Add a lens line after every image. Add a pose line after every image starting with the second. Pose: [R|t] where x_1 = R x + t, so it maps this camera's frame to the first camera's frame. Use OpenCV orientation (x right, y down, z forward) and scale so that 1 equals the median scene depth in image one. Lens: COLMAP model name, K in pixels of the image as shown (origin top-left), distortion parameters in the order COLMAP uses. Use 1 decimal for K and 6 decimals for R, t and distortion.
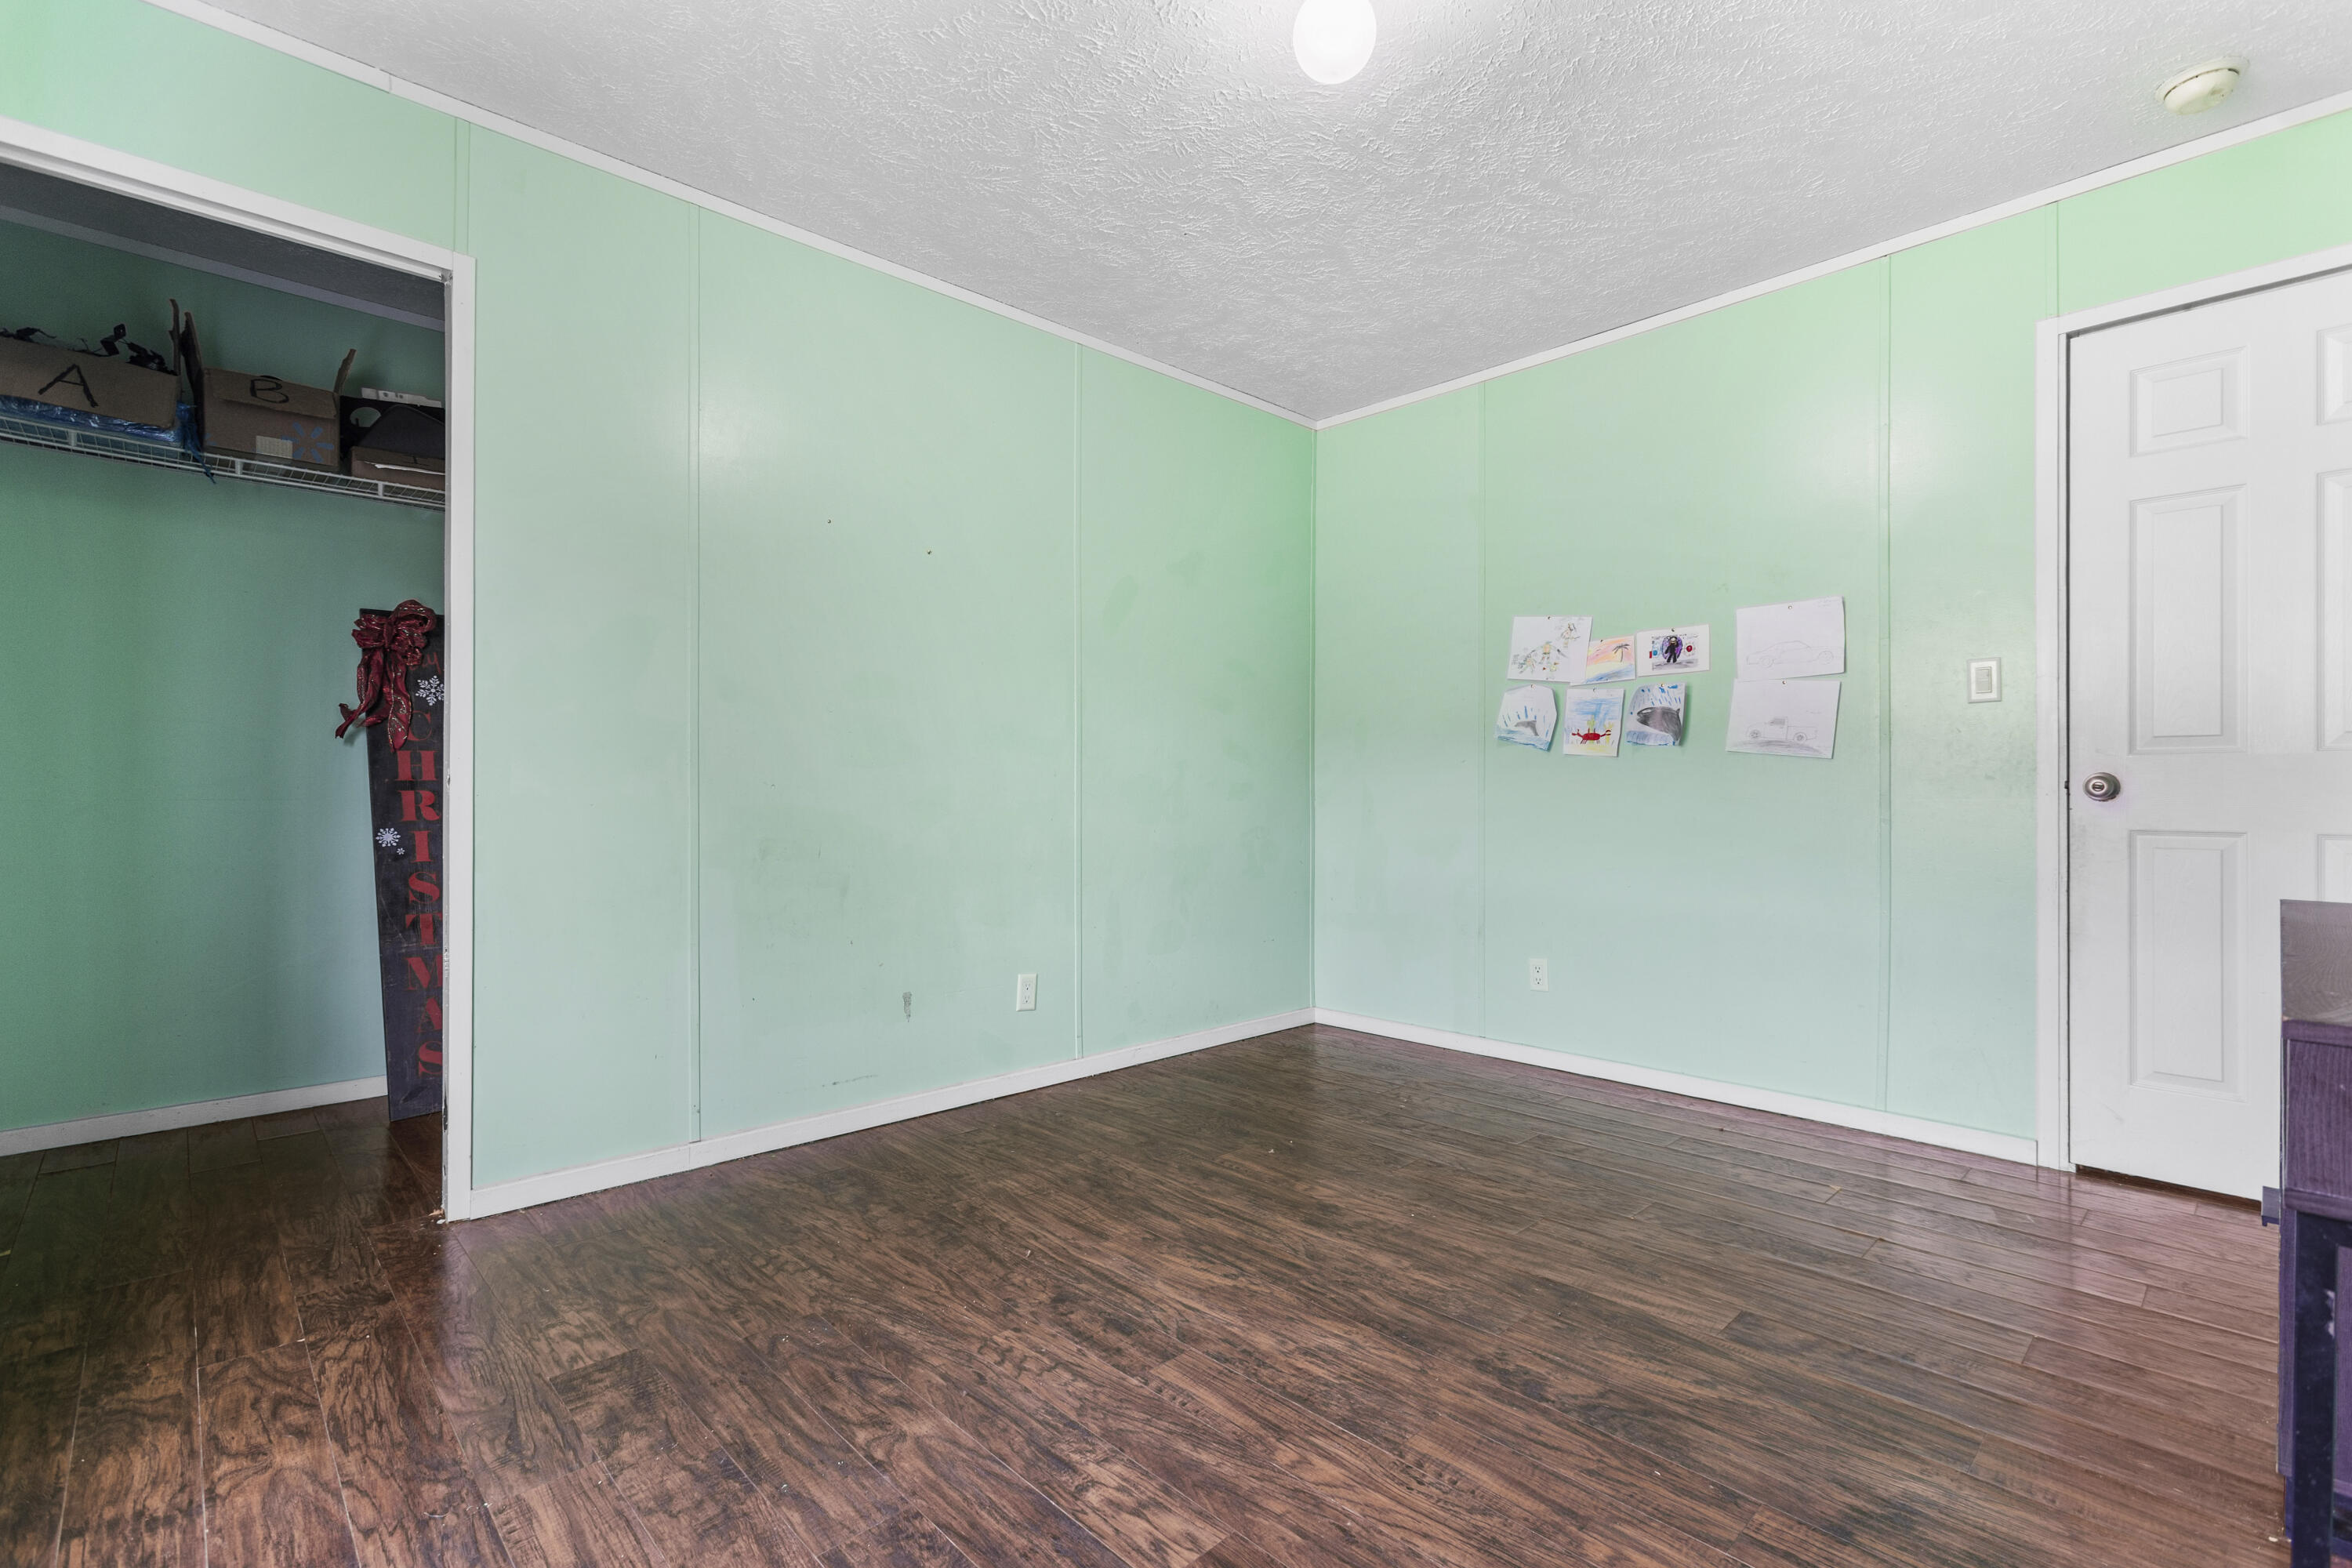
lens RADIAL K [[1056.4, 0, 1162.3], [0, 1056.4, 778.0], [0, 0, 1]] dist [-0.020476, 0.014186]
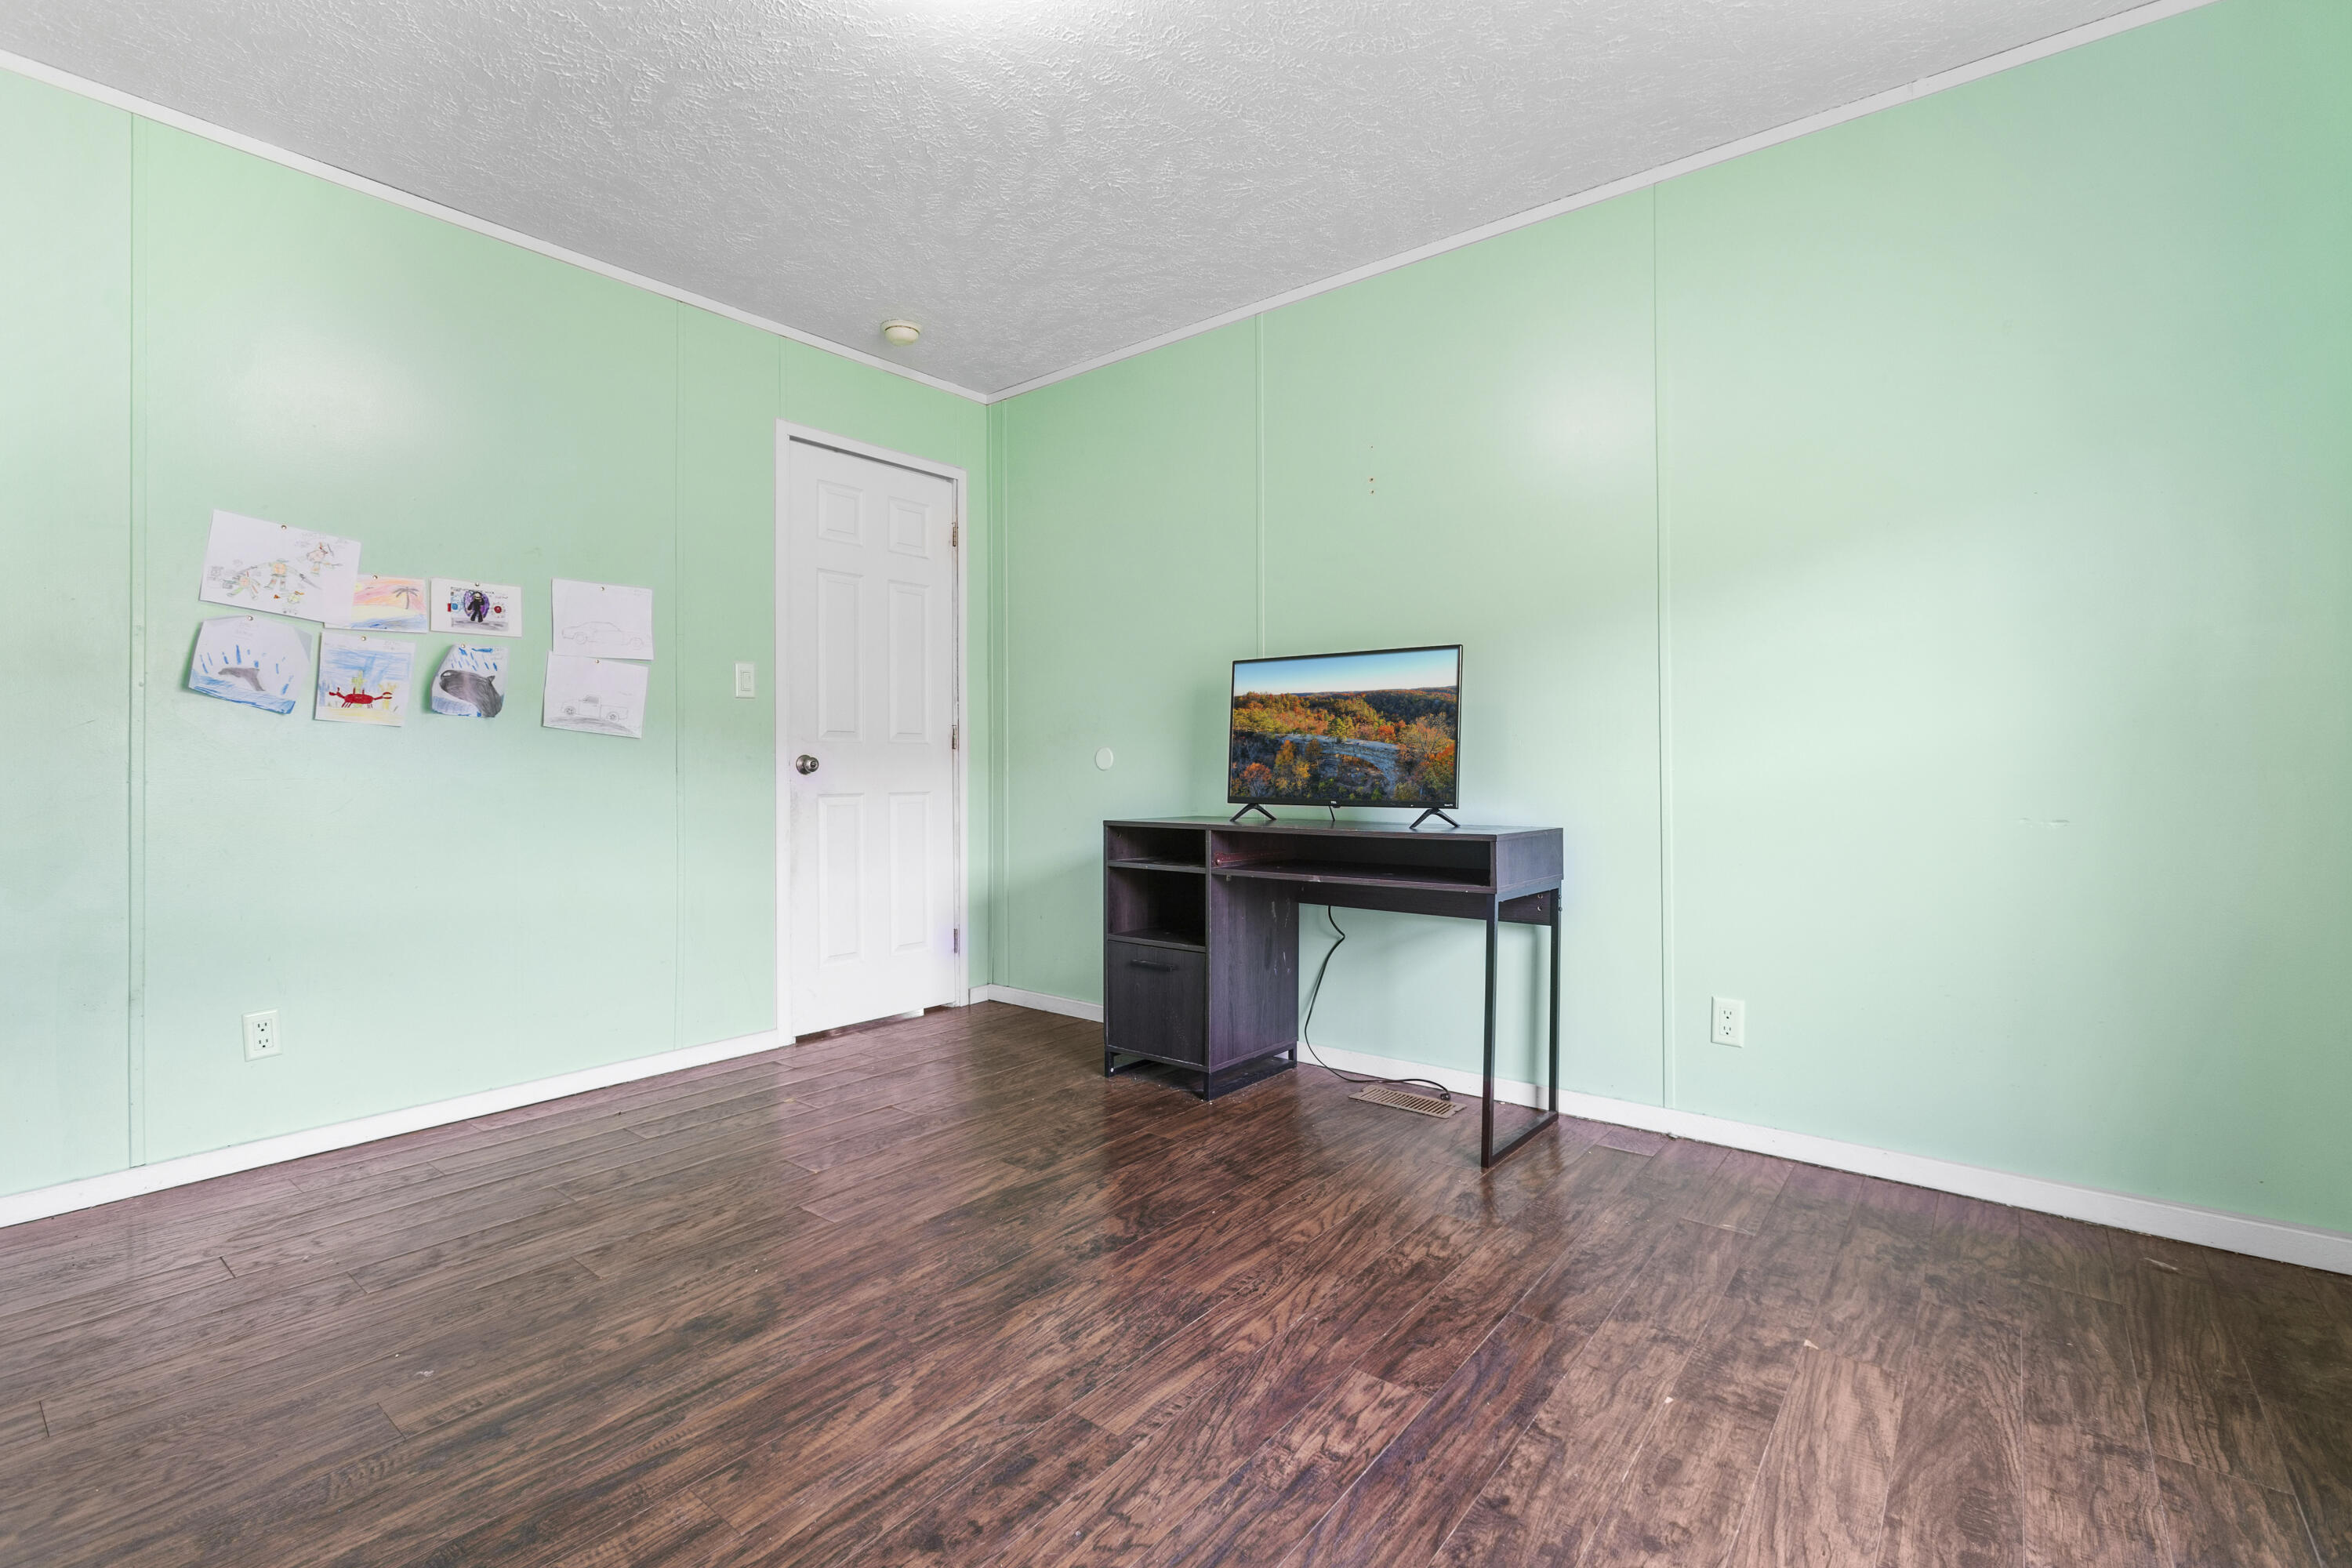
lens RADIAL K [[1042.9, 0, 1169.6], [0, 1042.9, 765.1], [0, 0, 1]] dist [-0.001781, 0.000003]
pose [[-0.133943, 0.002134, 0.990987, -0.667388], [-0.009206, 0.999952, -0.003398, 0.009439], [-0.990946, -0.009578, -0.133916, 0.824243]]
